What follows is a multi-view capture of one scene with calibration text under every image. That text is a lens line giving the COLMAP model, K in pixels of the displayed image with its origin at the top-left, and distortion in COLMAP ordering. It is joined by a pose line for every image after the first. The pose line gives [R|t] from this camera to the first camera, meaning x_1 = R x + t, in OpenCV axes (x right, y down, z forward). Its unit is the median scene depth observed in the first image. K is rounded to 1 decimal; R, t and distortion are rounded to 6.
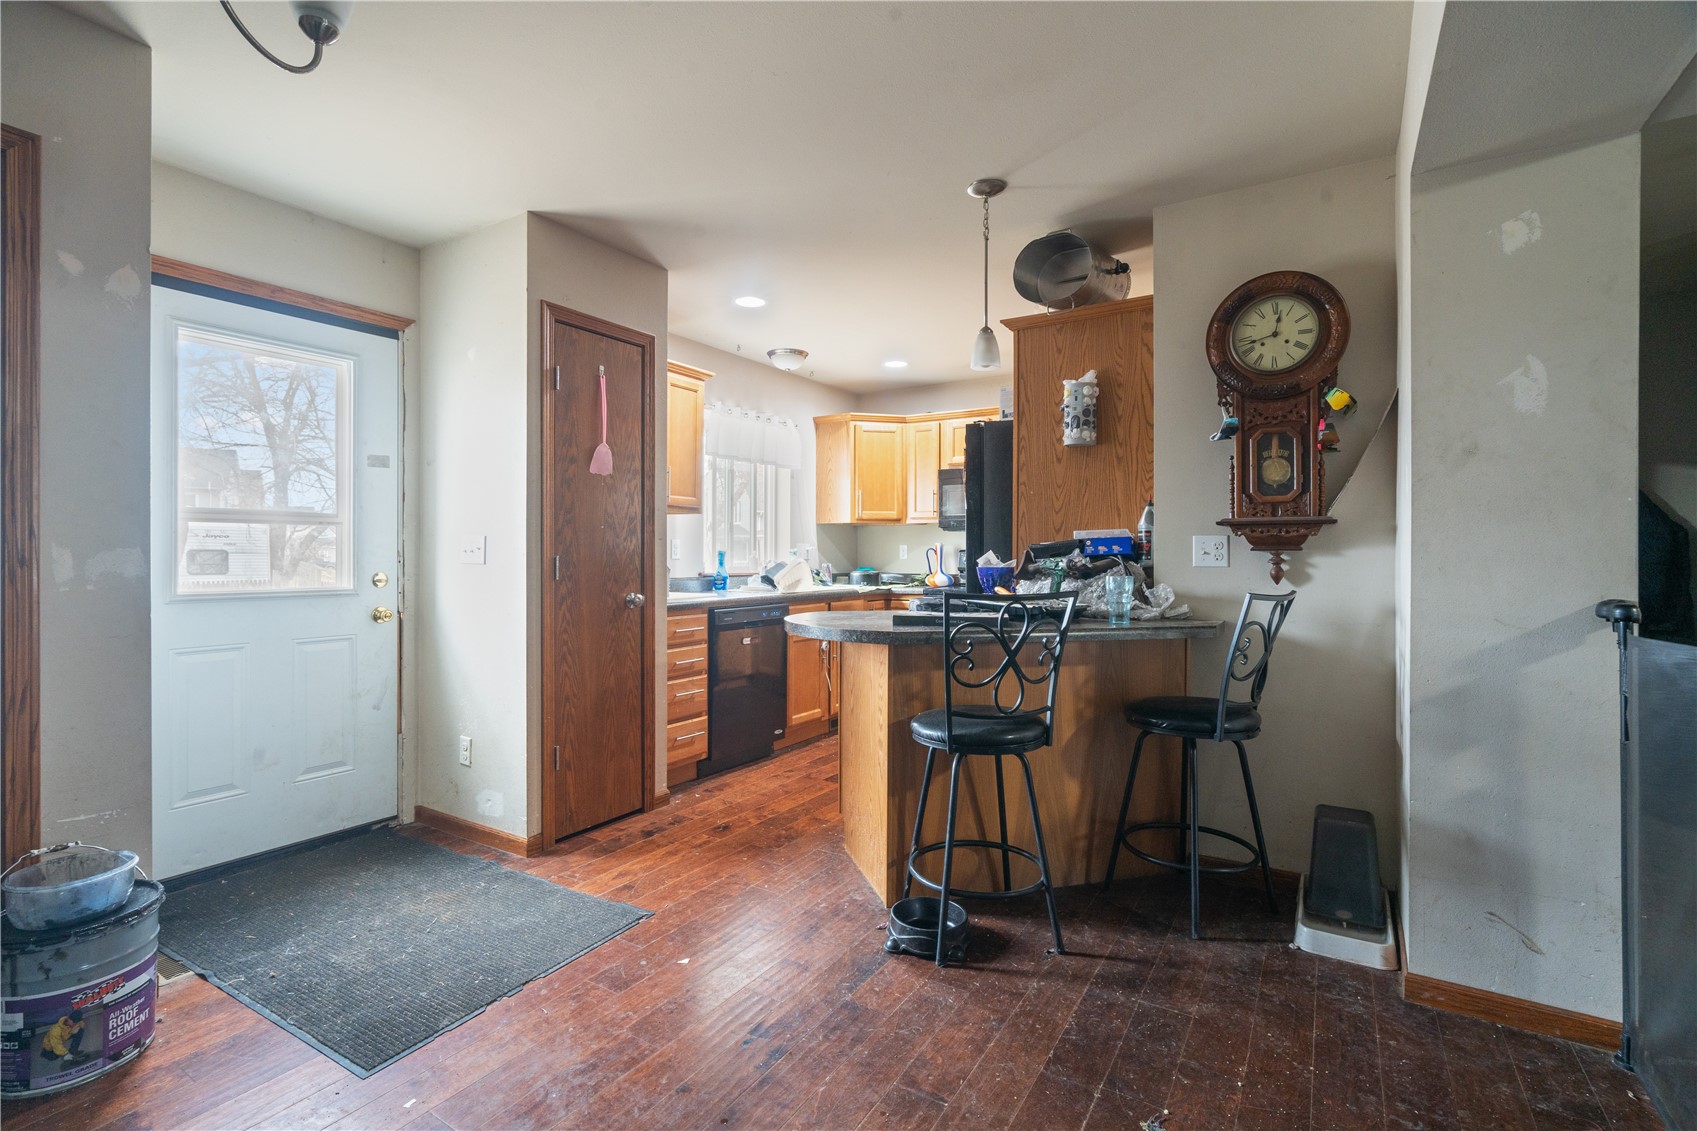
lens RADIAL K [[770.8, 0, 845.7], [0, 770.8, 561.0], [0, 0, 1]] dist [-0.005897, 0.003546]
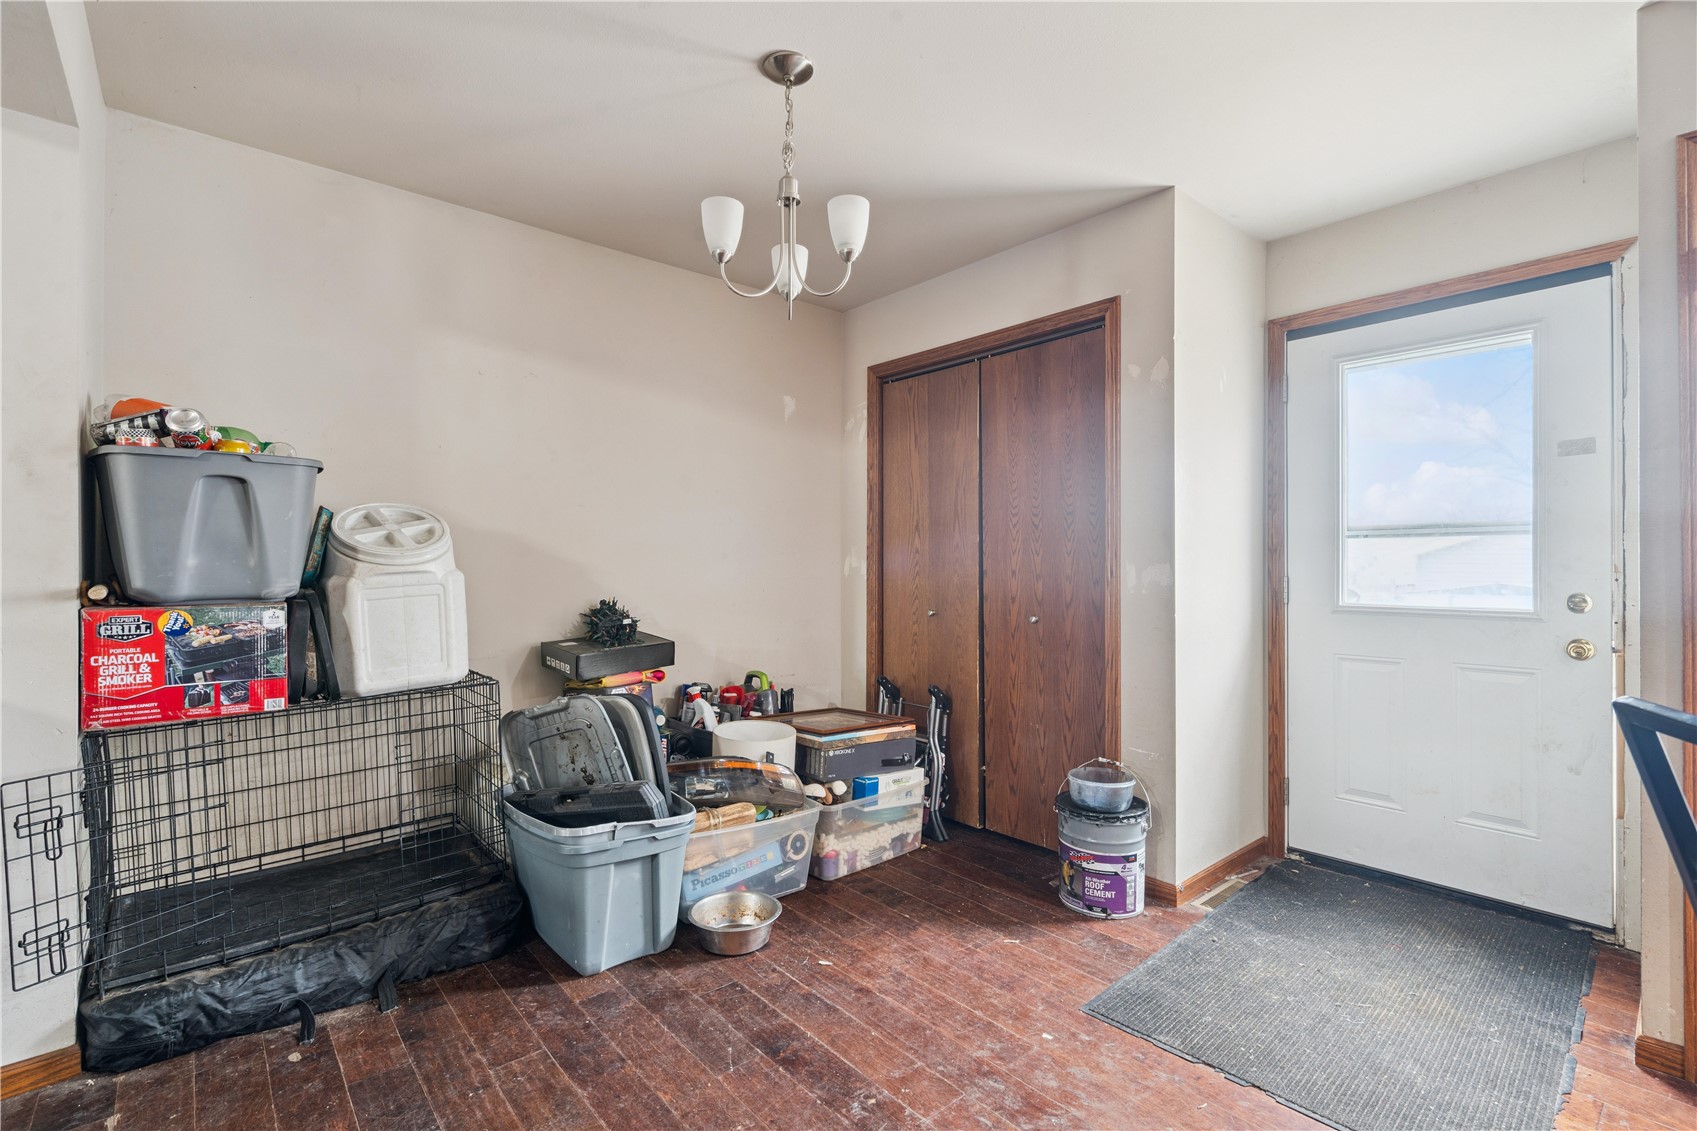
lens RADIAL K [[770.8, 0, 848.5], [0, 770.8, 567.4], [0, 0, 1]] dist [-0.005897, 0.003546]
pose [[-0.288118, -0.001962, -0.957593, 0.214913], [-0.010925, 0.999940, 0.001238, -0.002415], [0.957533, 0.010818, -0.288122, 0.347754]]
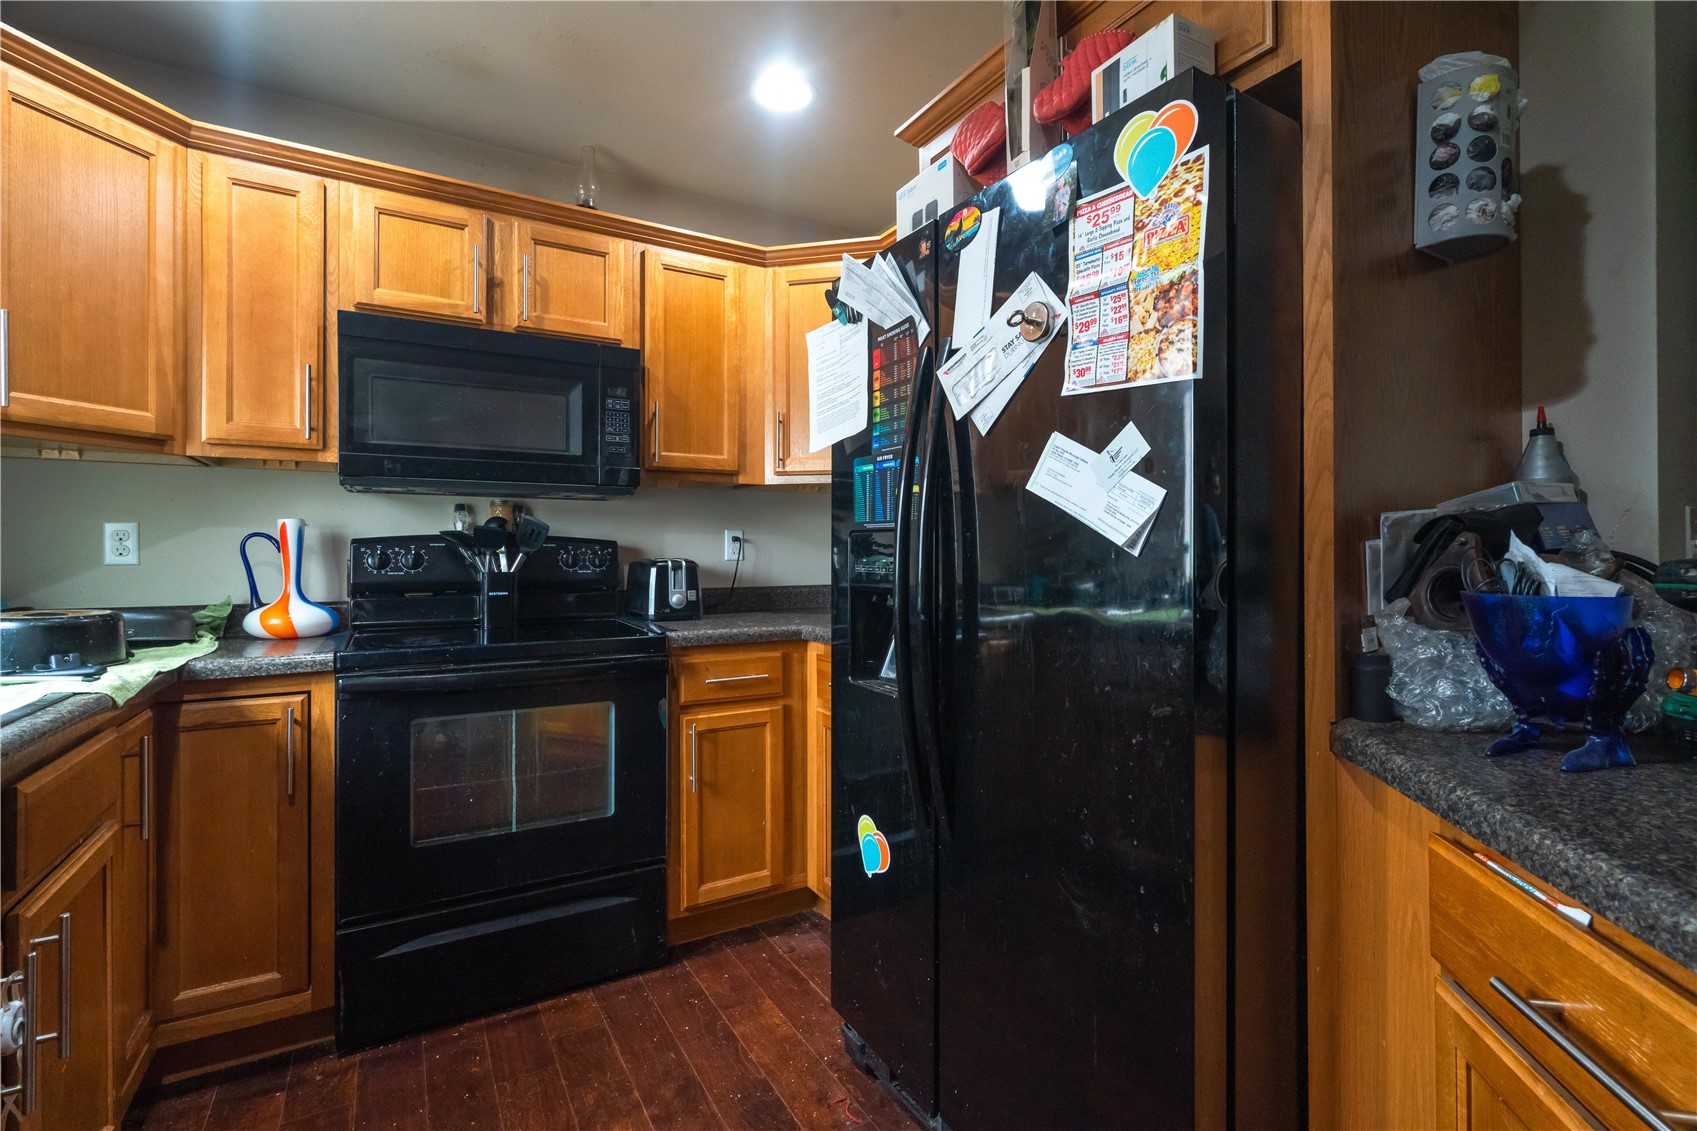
lens RADIAL K [[770.8, 0, 855.2], [0, 770.8, 546.3], [0, 0, 1]] dist [-0.005897, 0.003546]
pose [[0.440607, 0.005447, 0.897684, -0.103964], [0.008551, 0.999911, -0.010264, -0.005170], [-0.897659, 0.012199, 0.440521, 0.715859]]
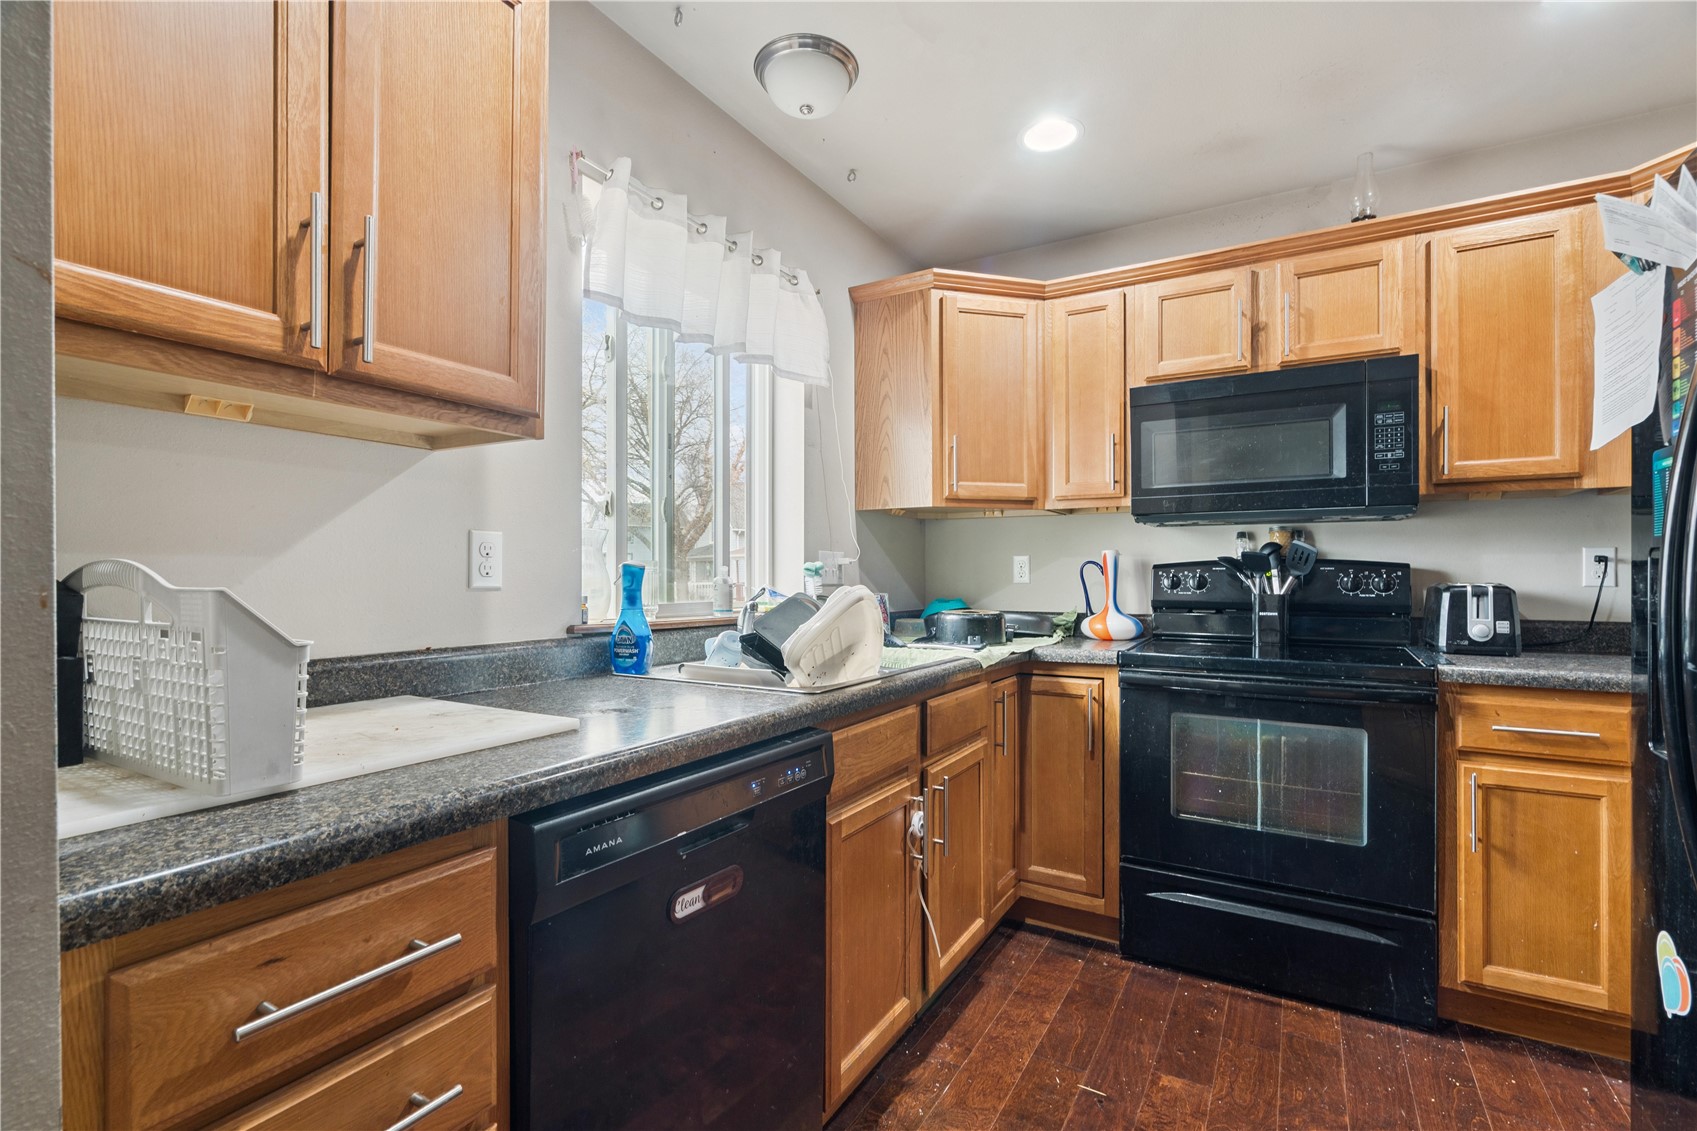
lens RADIAL K [[770.8, 0, 865.7], [0, 770.8, 571.5], [0, 0, 1]] dist [-0.005897, 0.003546]
pose [[0.998189, -0.000933, 0.060143, -0.072394], [0.001660, 0.999926, -0.012035, -0.005269], [-0.060128, 0.012113, 0.998117, 0.627611]]
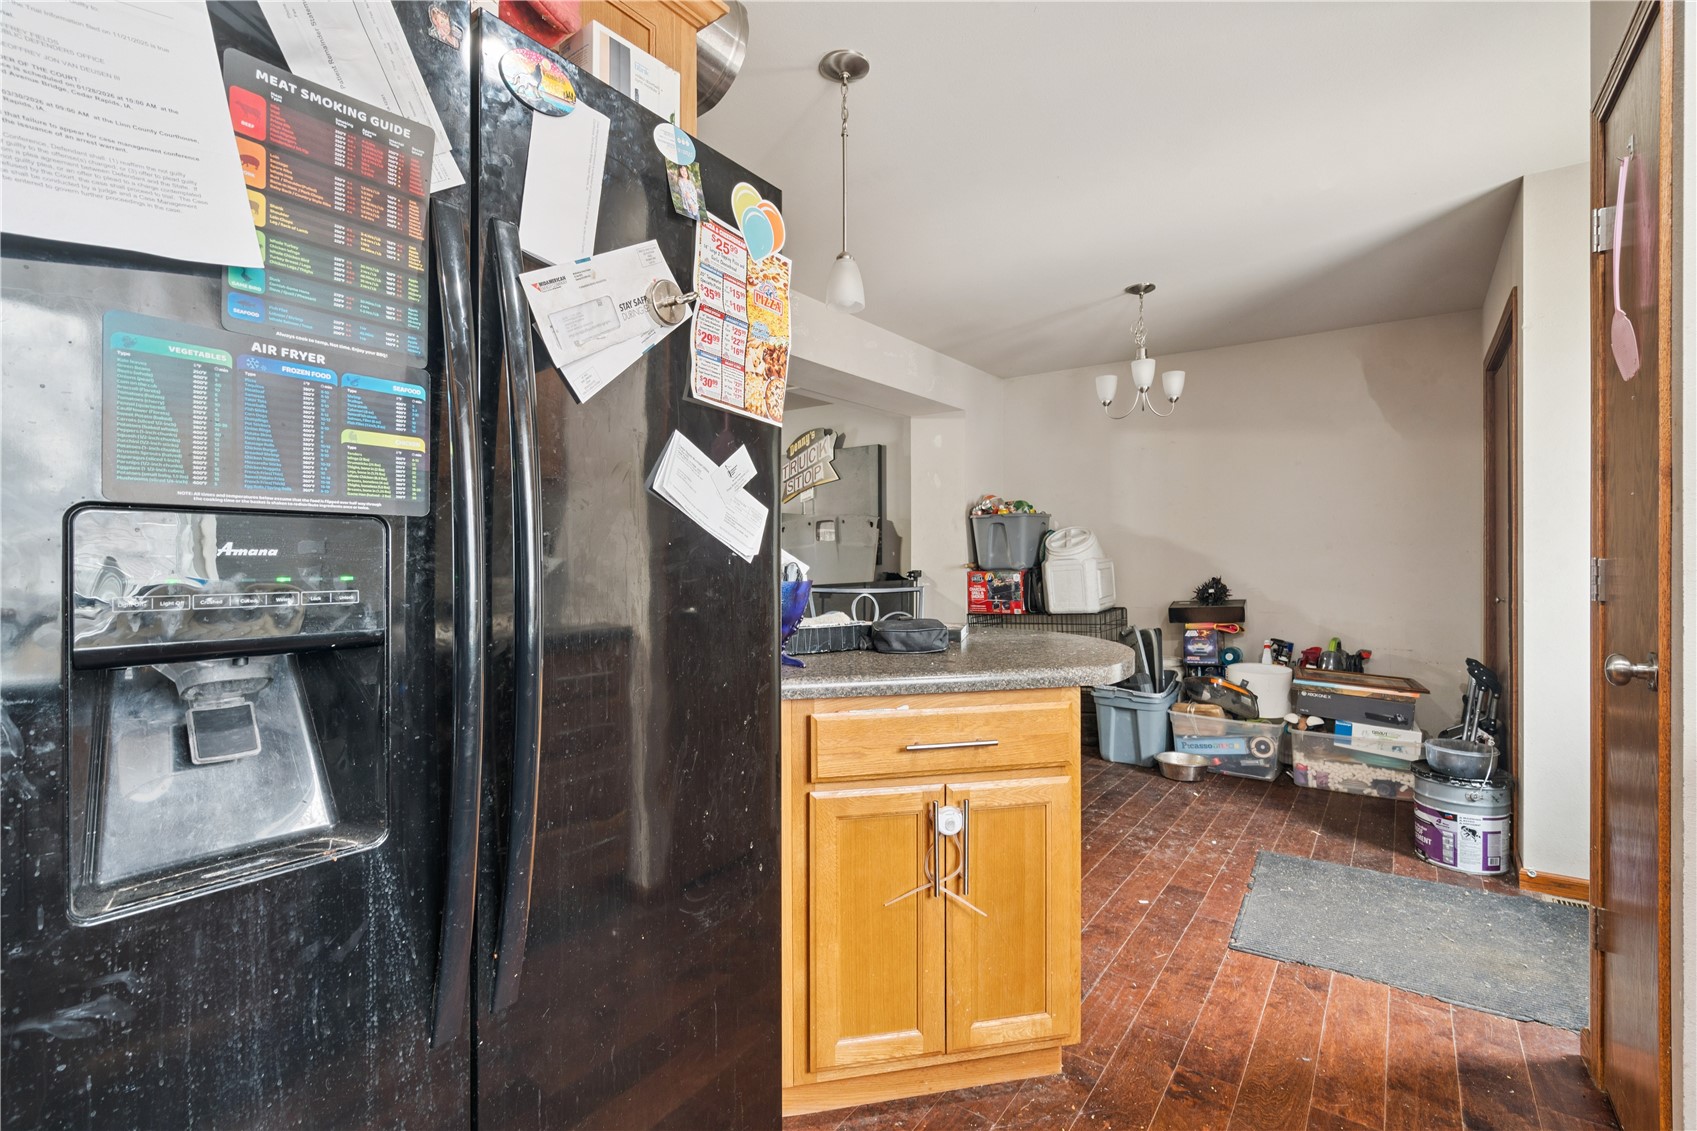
lens RADIAL K [[770.8, 0, 854.9], [0, 770.8, 555.0], [0, 0, 1]] dist [-0.005897, 0.003546]
pose [[-0.998710, 0.001501, 0.050749, 0.076111], [0.001779, 0.999984, 0.005439, -0.007625], [-0.050740, 0.005522, -0.998697, 0.988186]]
